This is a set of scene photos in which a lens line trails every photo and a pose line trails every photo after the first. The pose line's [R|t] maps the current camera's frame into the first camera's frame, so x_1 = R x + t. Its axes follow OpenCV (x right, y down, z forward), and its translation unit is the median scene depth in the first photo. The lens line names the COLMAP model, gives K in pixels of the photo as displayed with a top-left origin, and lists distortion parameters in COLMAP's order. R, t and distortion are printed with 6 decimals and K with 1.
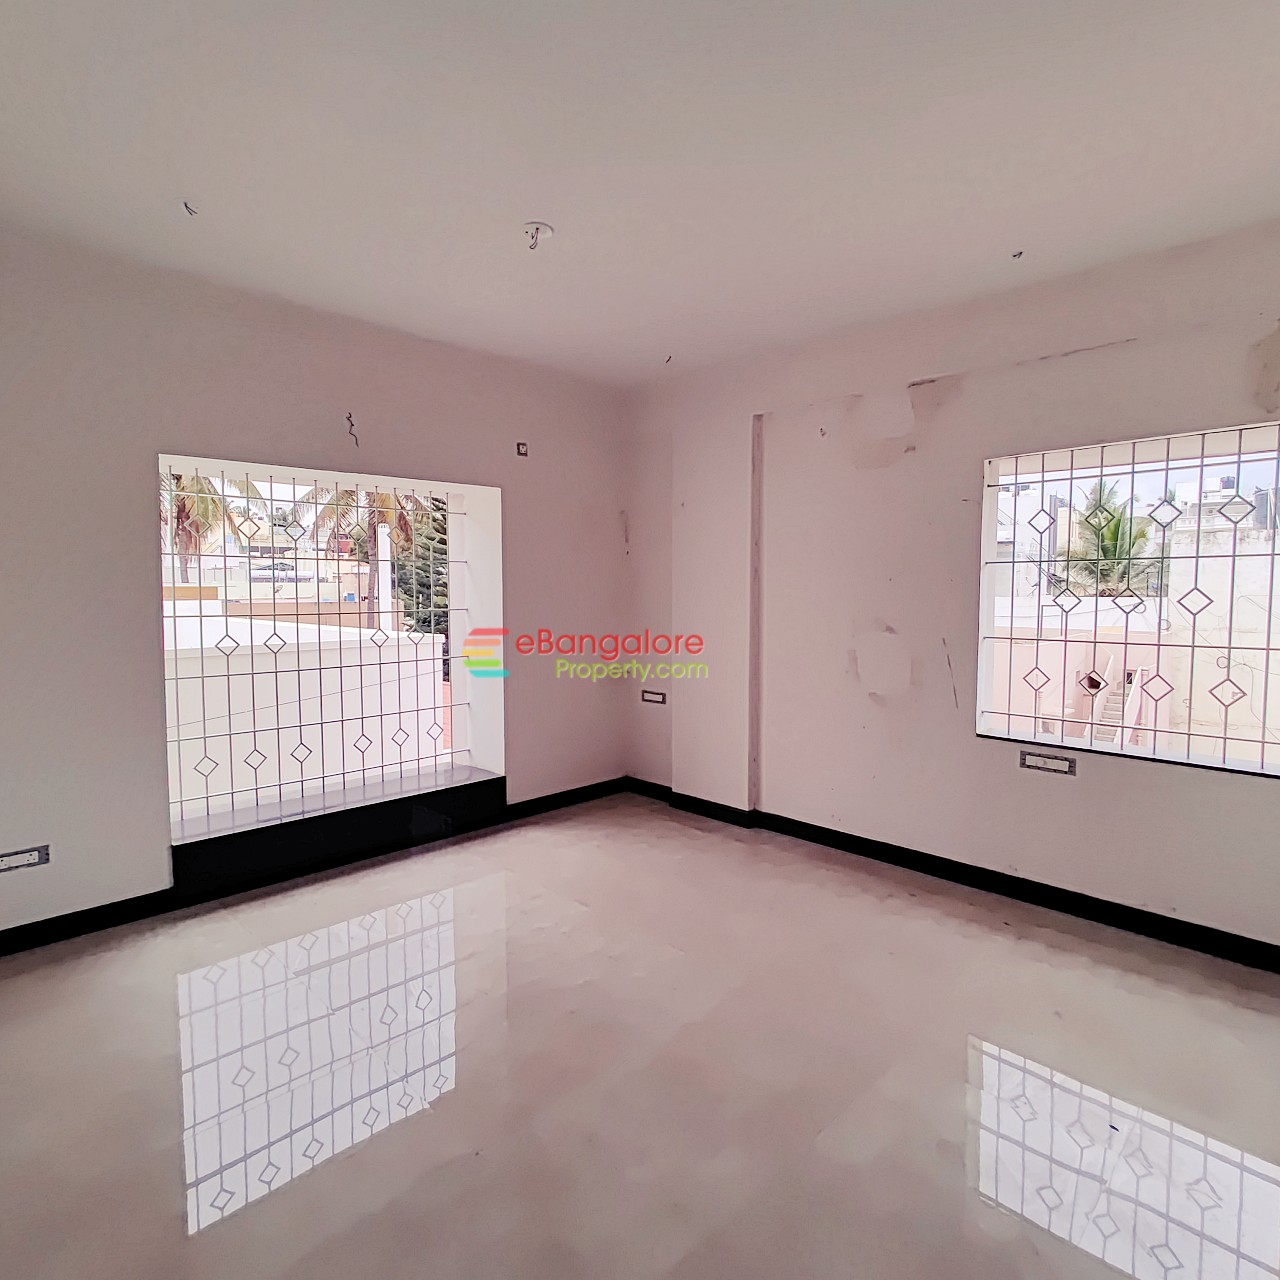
lens RADIAL K [[757.6, 0, 644.1], [0, 757.6, 621.4], [0, 0, 1]] dist [-0.001913, 0.037073]
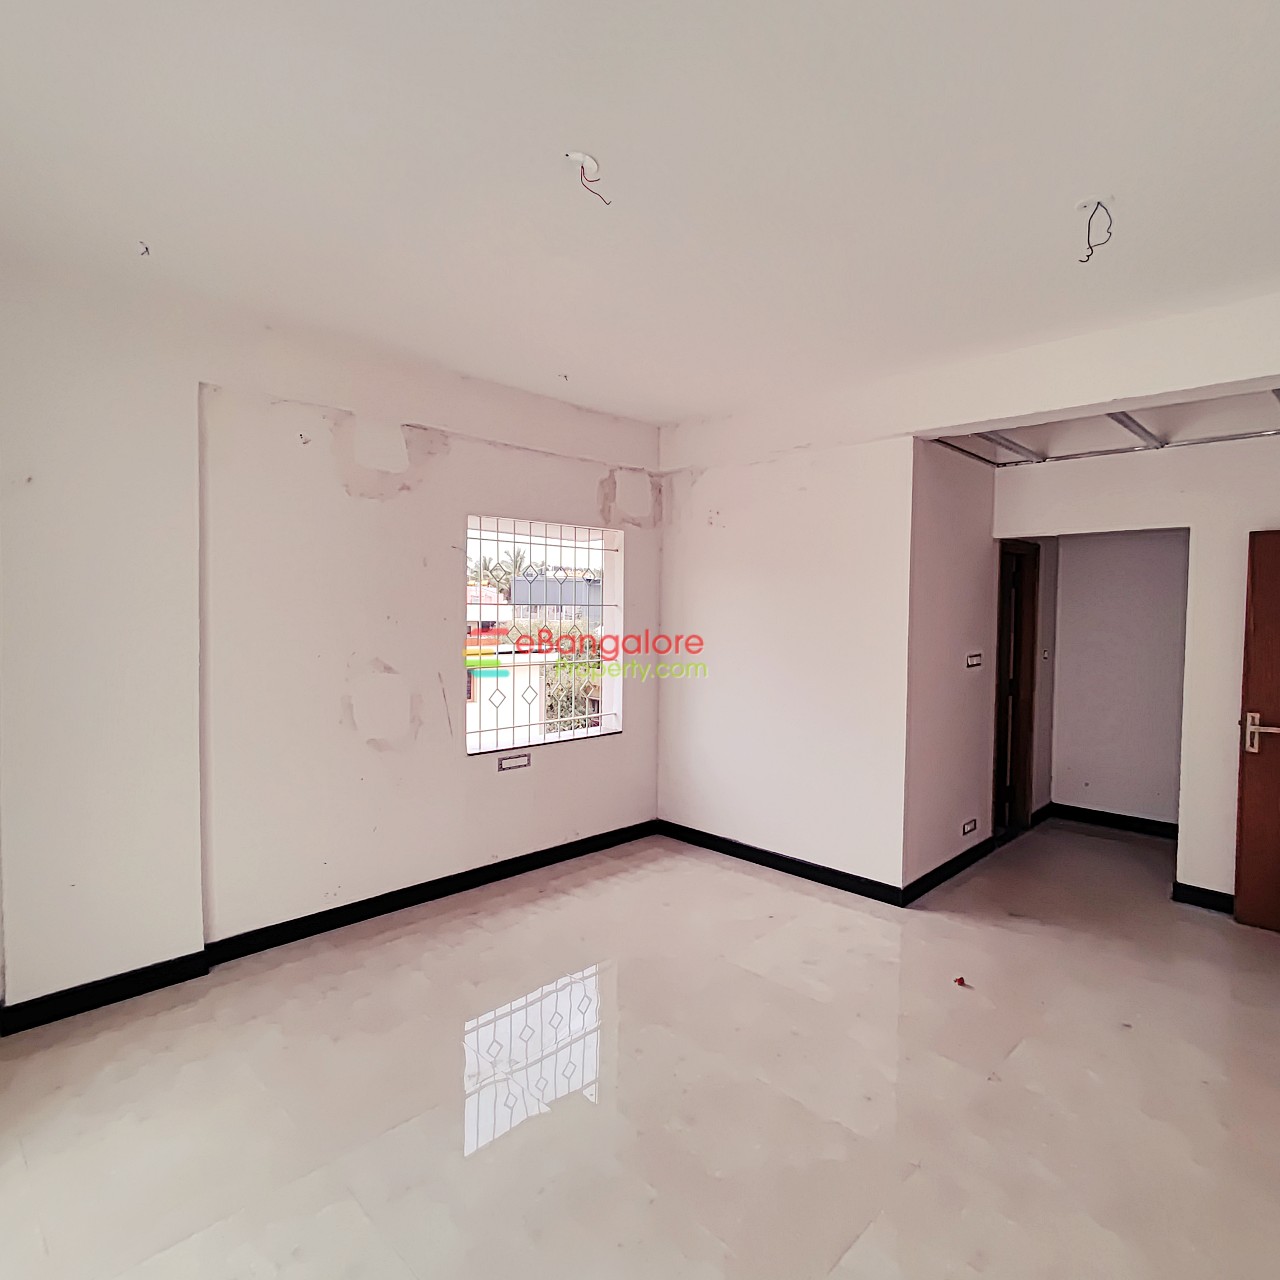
lens RADIAL K [[750.9, 0, 615.8], [0, 750.9, 634.5], [0, 0, 1]] dist [0.001962, 0.002861]
pose [[0.003939, -0.019679, 0.999799, -0.706693], [0.044964, 0.998799, 0.019482, -0.043762], [-0.998981, 0.044879, 0.004820, 0.792781]]
